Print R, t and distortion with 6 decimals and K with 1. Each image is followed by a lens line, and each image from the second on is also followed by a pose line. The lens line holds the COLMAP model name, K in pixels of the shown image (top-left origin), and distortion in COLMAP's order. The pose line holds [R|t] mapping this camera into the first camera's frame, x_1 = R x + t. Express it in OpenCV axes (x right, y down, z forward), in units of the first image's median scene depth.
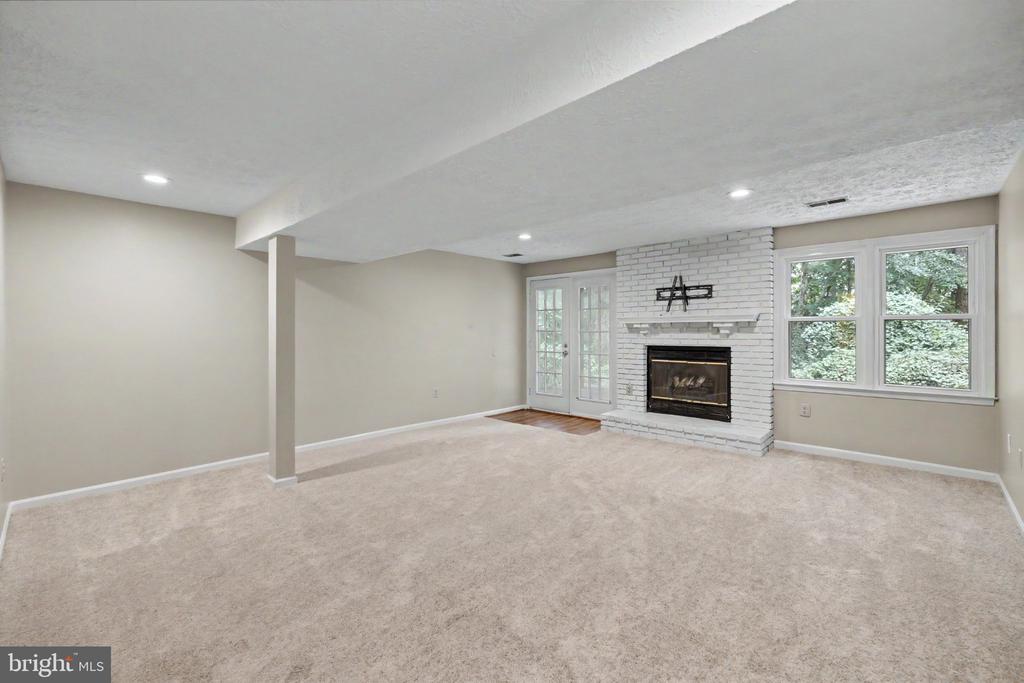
lens RADIAL K [[434.4, 0, 511.2], [0, 434.4, 329.9], [0, 0, 1]] dist [0.001144, -0.000141]
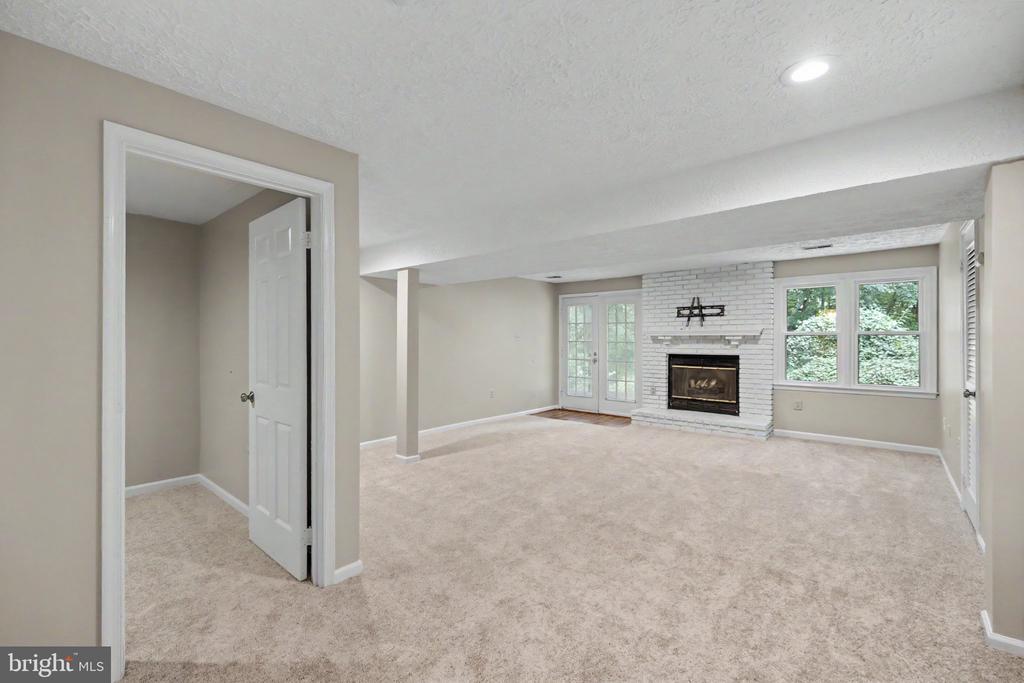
lens RADIAL K [[435.4, 0, 512.9], [0, 435.4, 336.4], [0, 0, 1]] dist [0.000463, 0.000110]
pose [[0.998871, 0.004472, 0.047301, -0.191691], [-0.004271, 0.999981, -0.004362, -0.006362], [-0.047320, 0.004155, 0.998871, -0.206805]]
